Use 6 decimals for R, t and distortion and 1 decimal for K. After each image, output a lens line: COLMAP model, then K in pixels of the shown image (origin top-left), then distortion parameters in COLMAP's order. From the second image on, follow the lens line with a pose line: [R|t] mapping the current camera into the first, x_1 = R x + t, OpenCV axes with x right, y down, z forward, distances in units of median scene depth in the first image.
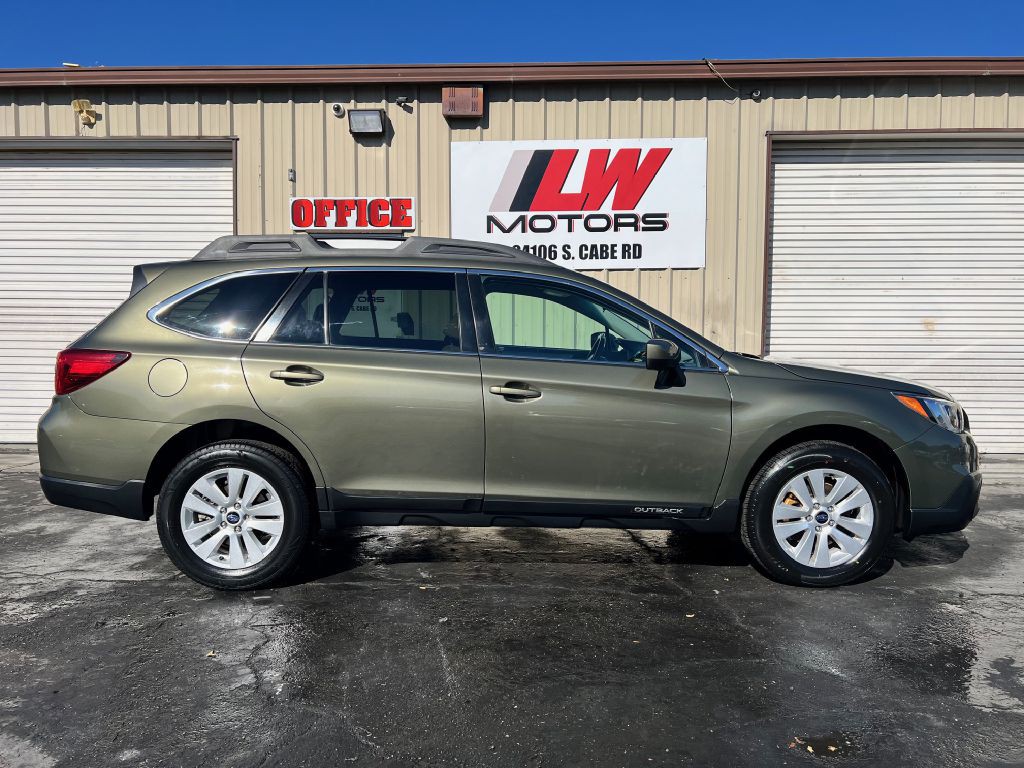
lens RADIAL K [[774.6, 0, 507.4], [0, 774.6, 388.5], [0, 0, 1]] dist [0.057877, -0.064861]
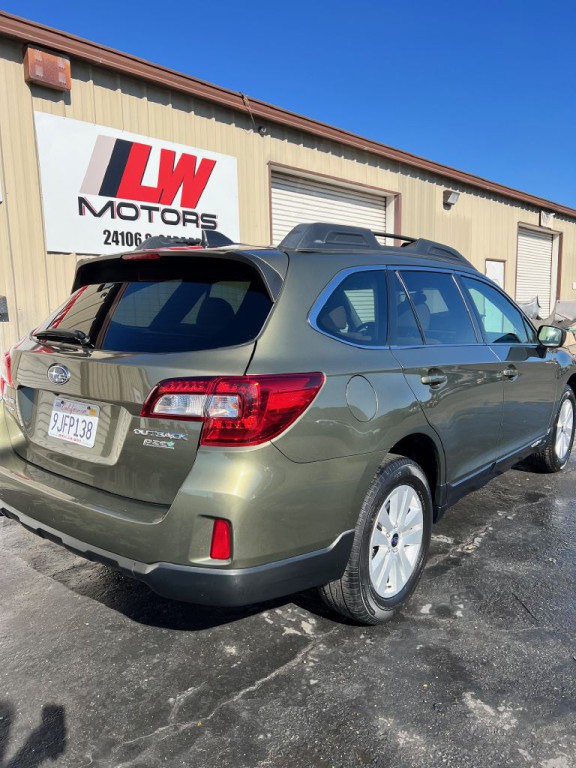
lens RADIAL K [[580.9, 0, 290.7], [0, 580.9, 386.4], [0, 0, 1]] dist [0.057877, -0.064861]
pose [[0.633498, -0.119973, 0.764387, -0.455374], [0.062368, 0.992609, 0.104104, -0.045660], [-0.771227, -0.018277, 0.636298, 0.319564]]
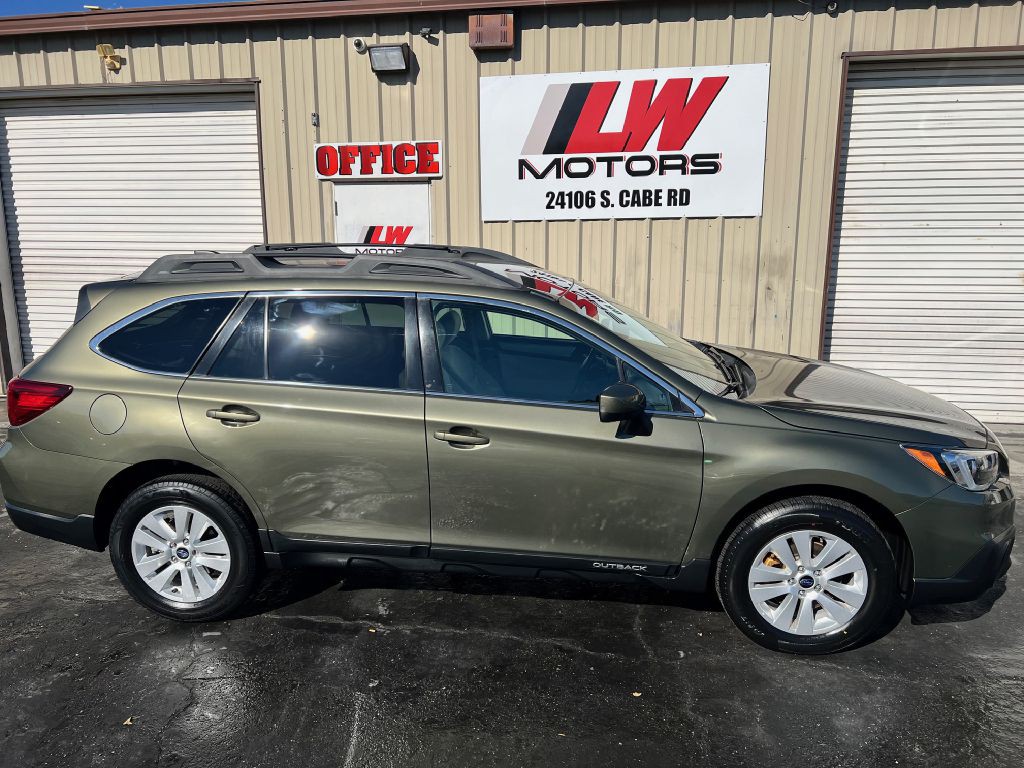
lens RADIAL K [[774.6, 0, 505.8], [0, 774.6, 387.8], [0, 0, 1]] dist [0.057877, -0.064861]
pose [[0.990602, 0.019408, -0.135394, 0.089072], [0.000401, 0.989465, 0.144771, -0.089625], [0.136778, -0.143465, 0.980158, 0.057078]]
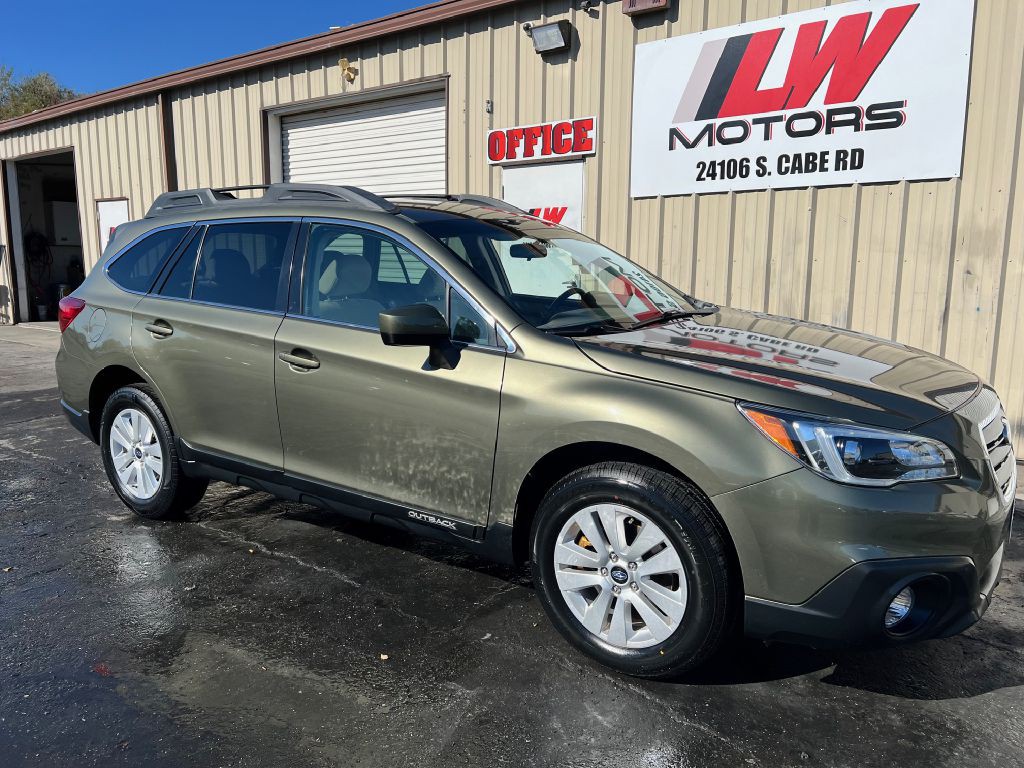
lens RADIAL K [[774.6, 0, 510.4], [0, 774.6, 383.2], [0, 0, 1]] dist [0.057877, -0.064861]
pose [[0.812465, 0.091607, -0.575767, 0.347088], [-0.035090, 0.993472, 0.108549, -0.035656], [0.581952, -0.067989, 0.810376, 0.199801]]
